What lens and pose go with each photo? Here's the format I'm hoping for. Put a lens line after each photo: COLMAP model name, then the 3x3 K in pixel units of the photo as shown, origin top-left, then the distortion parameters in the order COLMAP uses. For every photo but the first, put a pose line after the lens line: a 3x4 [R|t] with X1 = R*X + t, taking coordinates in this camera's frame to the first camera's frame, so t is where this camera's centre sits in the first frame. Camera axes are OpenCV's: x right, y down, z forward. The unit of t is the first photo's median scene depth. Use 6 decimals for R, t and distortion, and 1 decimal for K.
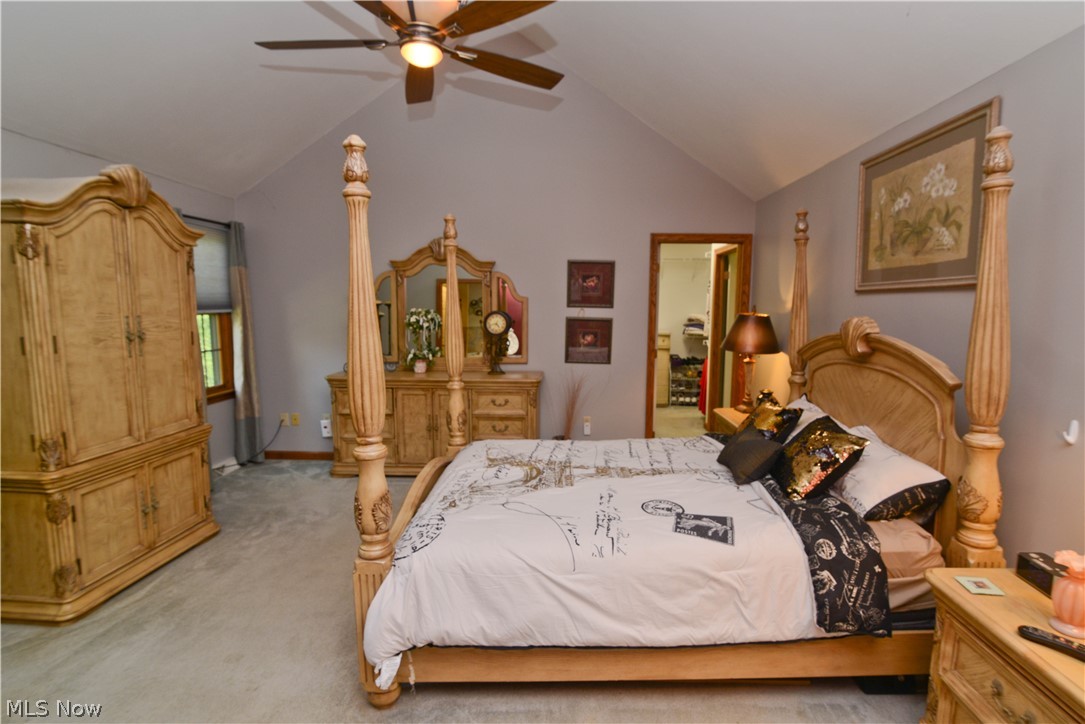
lens RADIAL K [[495.4, 0, 542.5], [0, 495.4, 362.0], [0, 0, 1]] dist [-0.000389, -0.000271]
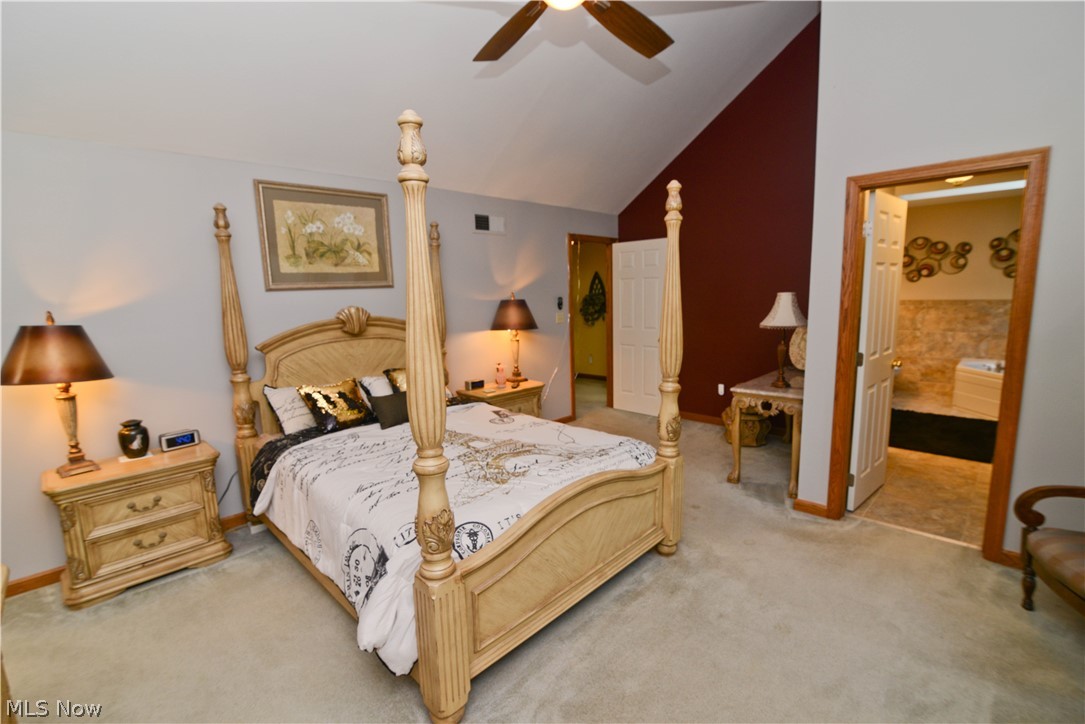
lens RADIAL K [[495.4, 0, 542.5], [0, 495.4, 362.0], [0, 0, 1]] dist [-0.000389, -0.000271]
pose [[-0.708978, -0.092518, 0.699135, -0.838824], [0.108218, 0.965344, 0.237488, -0.226898], [-0.696878, 0.244033, -0.674396, 1.694244]]
